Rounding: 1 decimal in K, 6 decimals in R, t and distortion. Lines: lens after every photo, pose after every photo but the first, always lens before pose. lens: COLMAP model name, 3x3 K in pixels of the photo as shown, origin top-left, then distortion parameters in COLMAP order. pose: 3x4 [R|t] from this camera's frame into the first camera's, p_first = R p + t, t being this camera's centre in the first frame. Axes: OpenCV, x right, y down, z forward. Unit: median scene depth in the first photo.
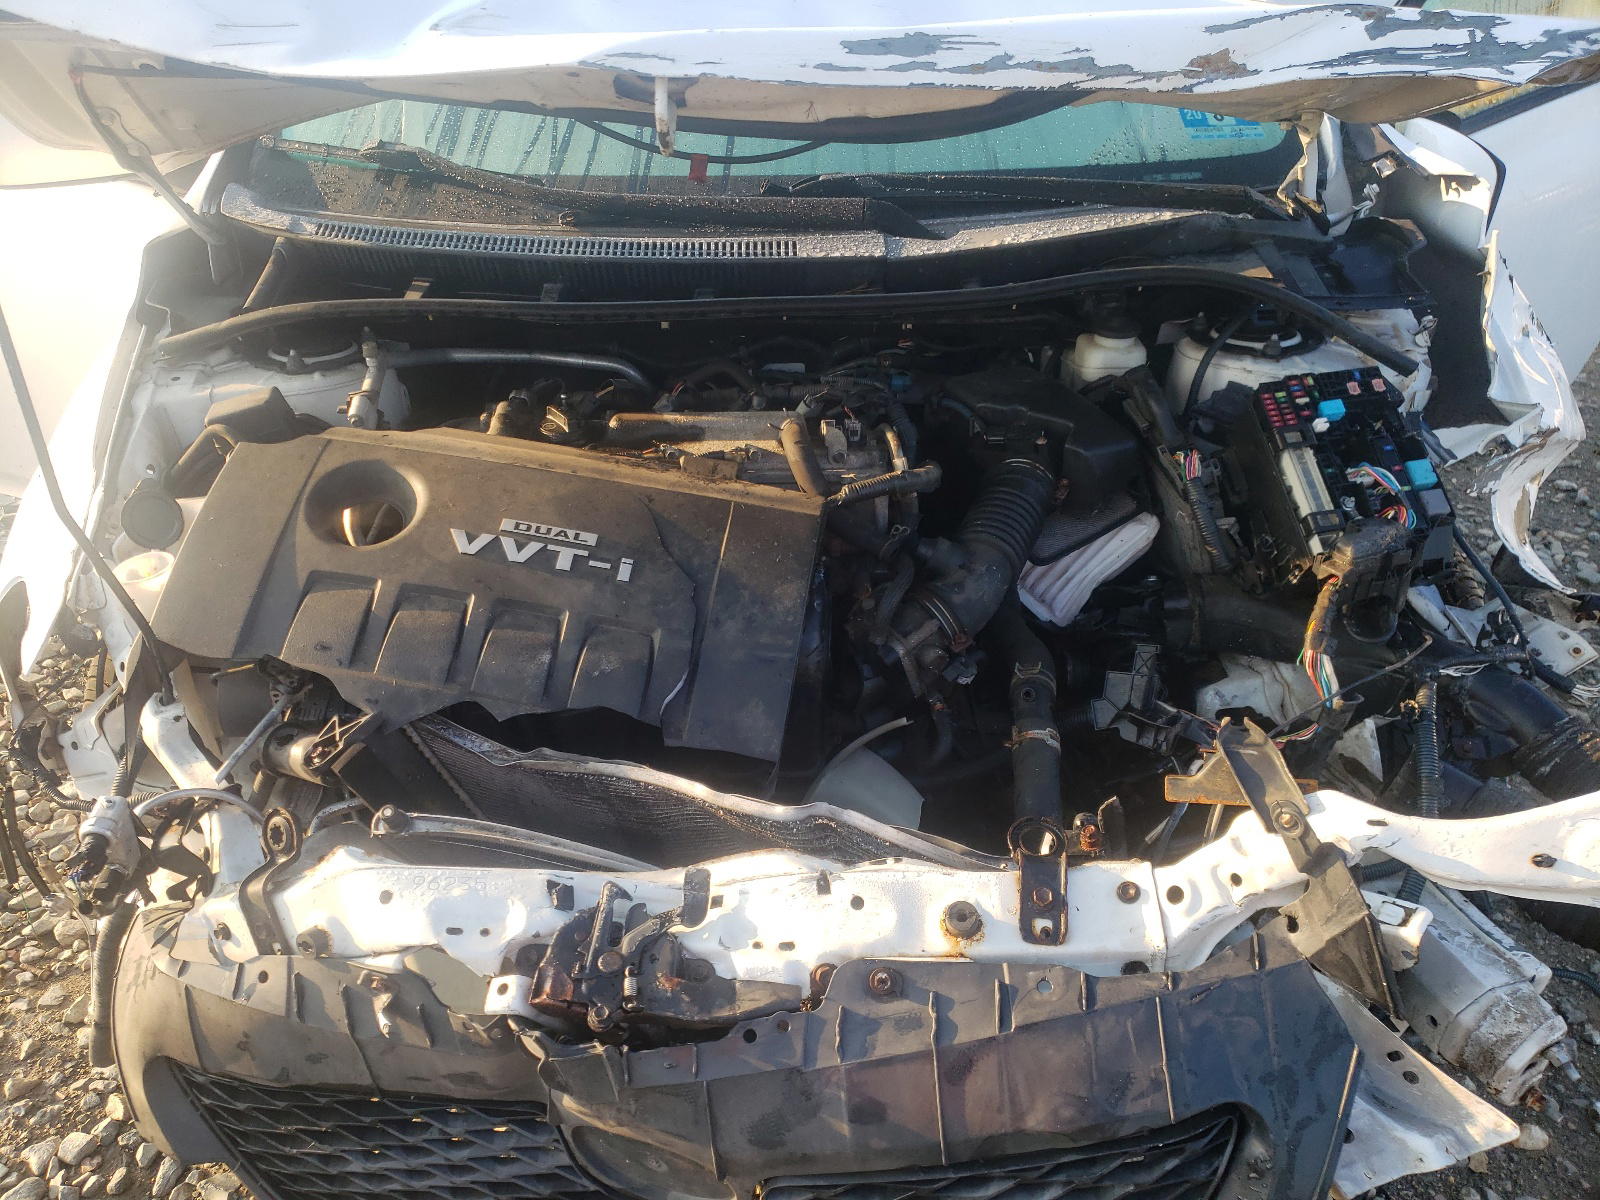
lens RADIAL K [[1204.0, 0, 800.0], [0, 1204.0, 600.0], [0, 0, 1]] dist [-0.007363, -0.003109]
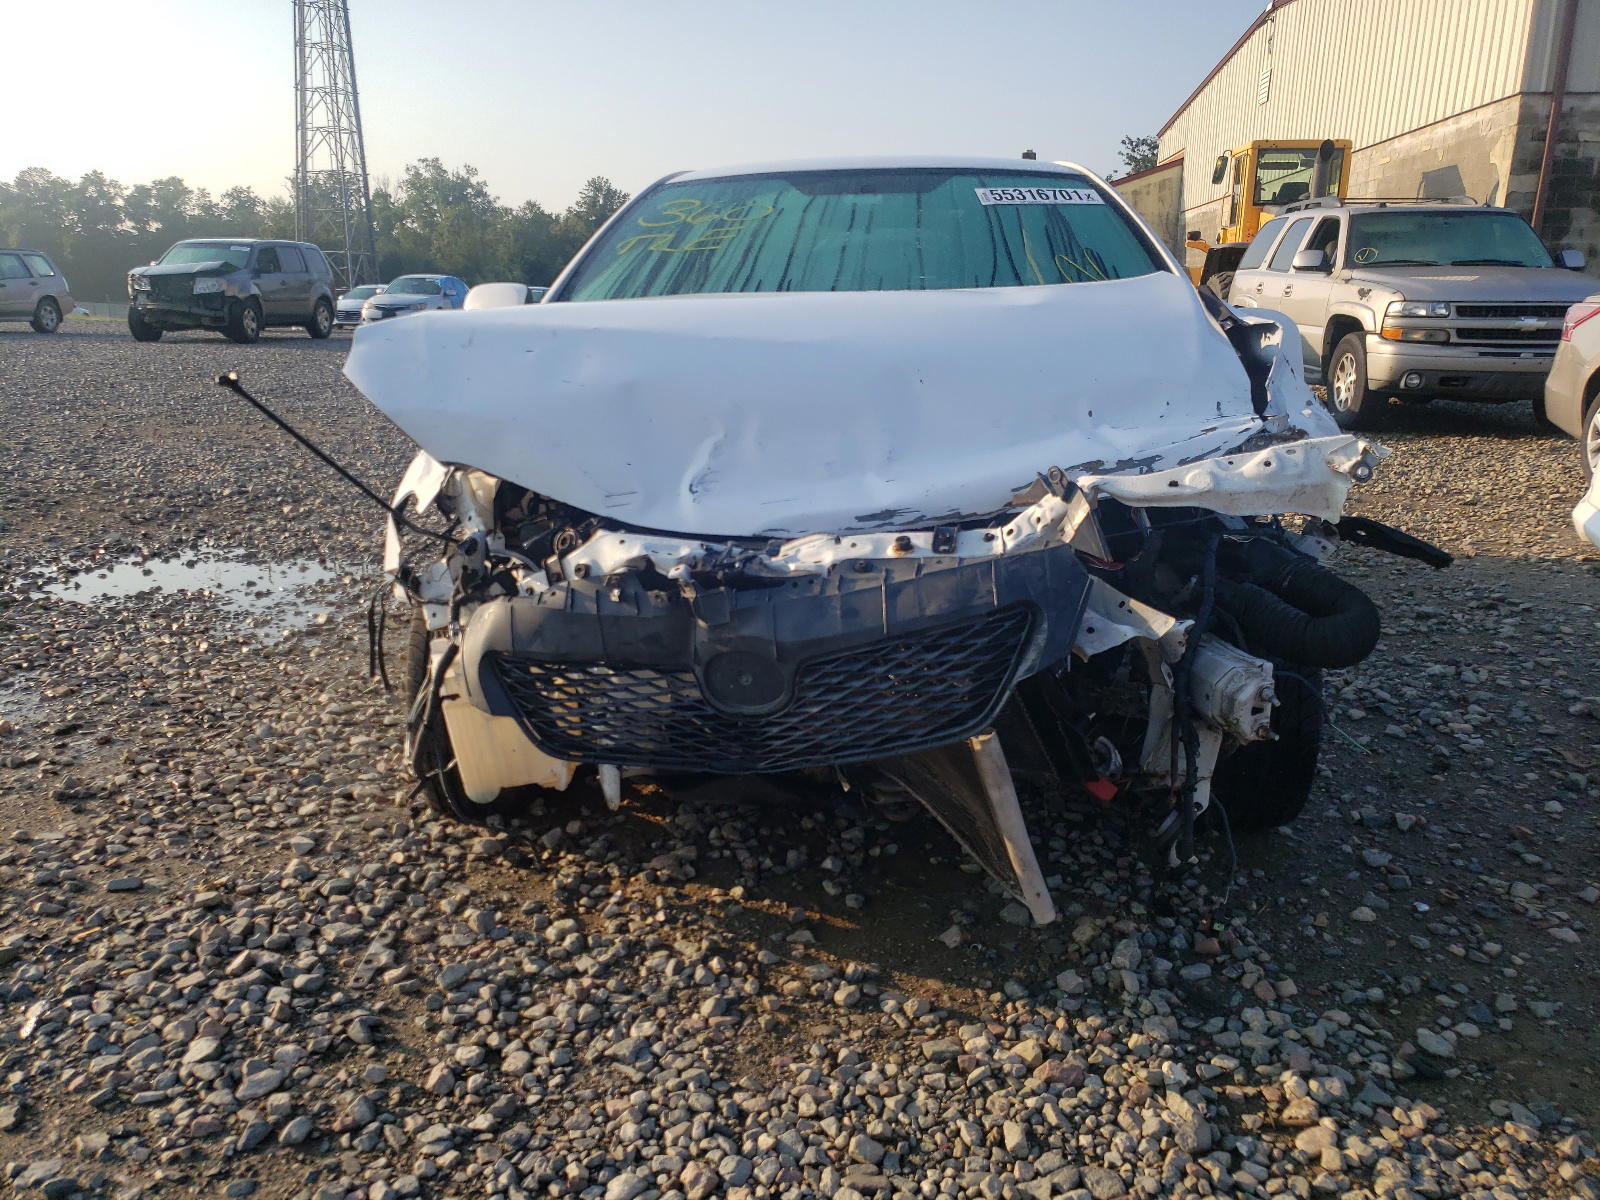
lens RADIAL K [[1168.3, 0, 800.0], [0, 1168.3, 600.0], [0, 0, 1]] dist [0.005134, -0.000516]
pose [[0.993725, 0.023054, -0.109451, 0.181813], [-0.053077, 0.958534, -0.279993, 0.927462], [0.098457, 0.284045, 0.953742, -0.870346]]
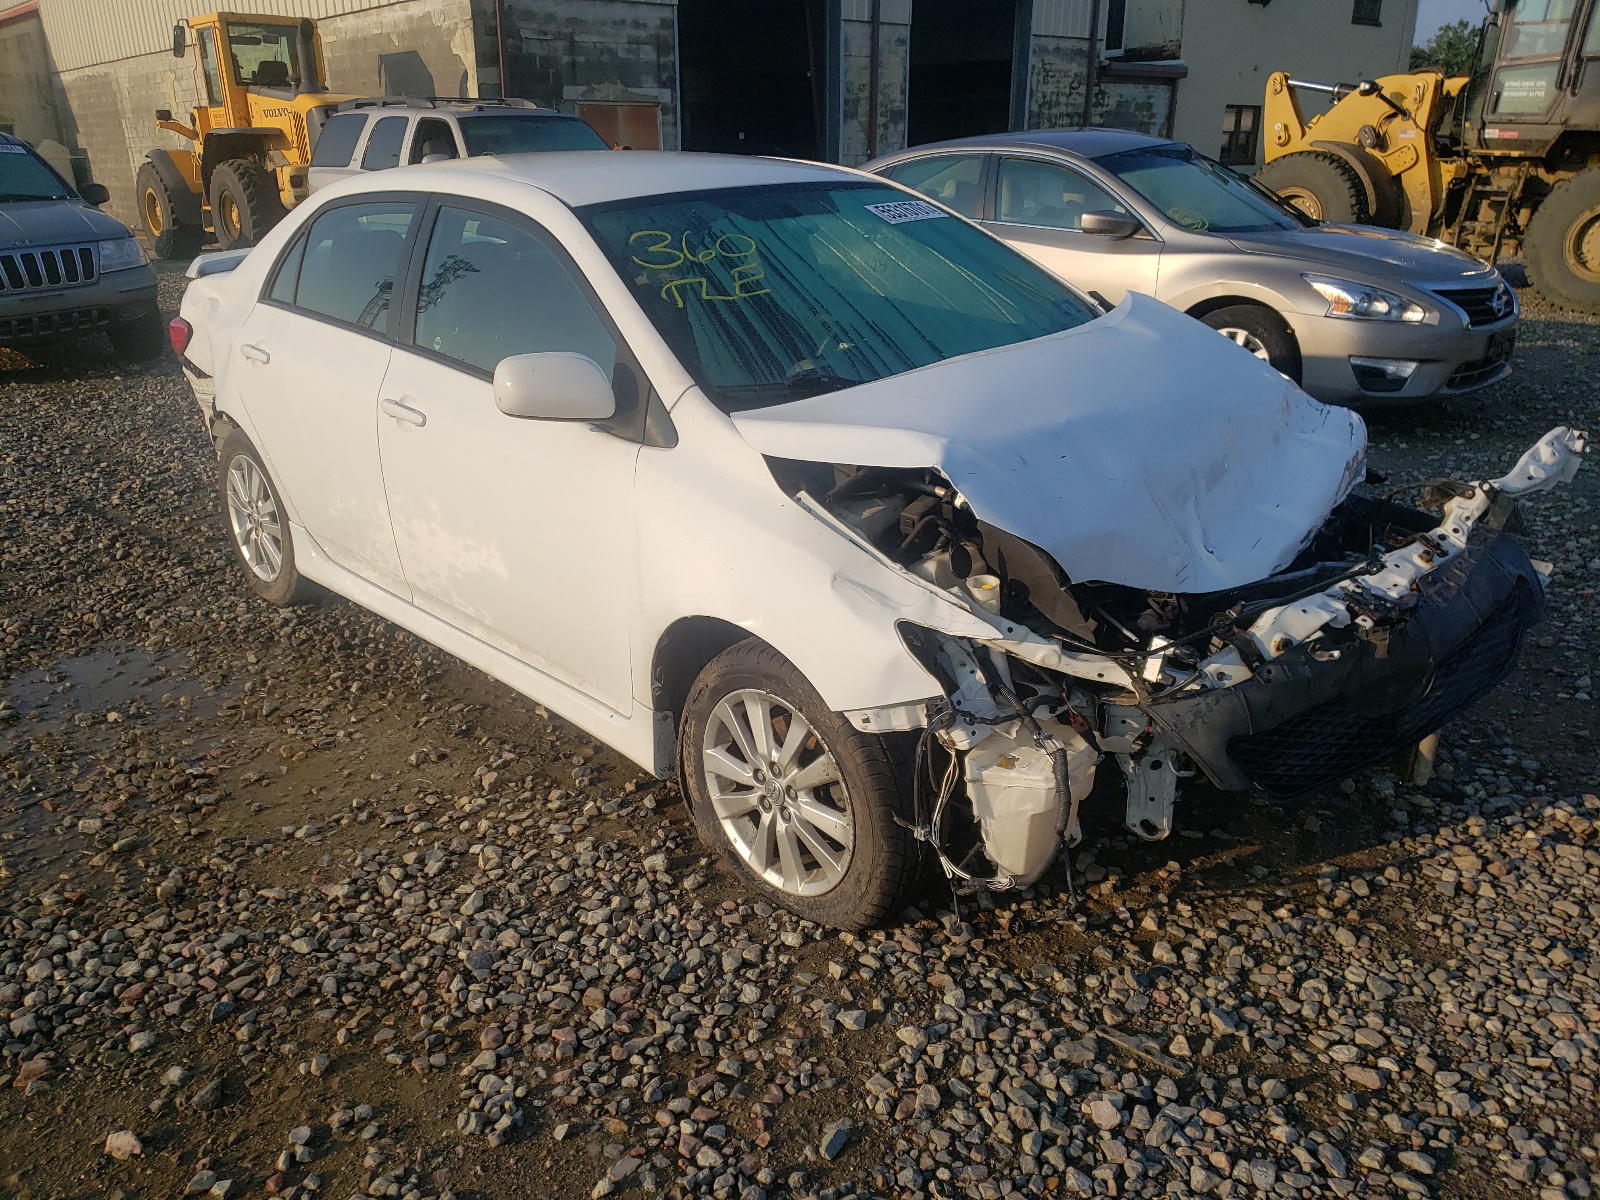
lens RADIAL K [[1204.0, 0, 800.0], [0, 1204.0, 600.0], [0, 0, 1]] dist [-0.007363, -0.003109]
pose [[0.759363, -0.229566, 0.608824, -2.728624], [0.343622, 0.936057, -0.075633, 0.078922], [-0.552532, 0.266639, 0.789691, -0.374739]]
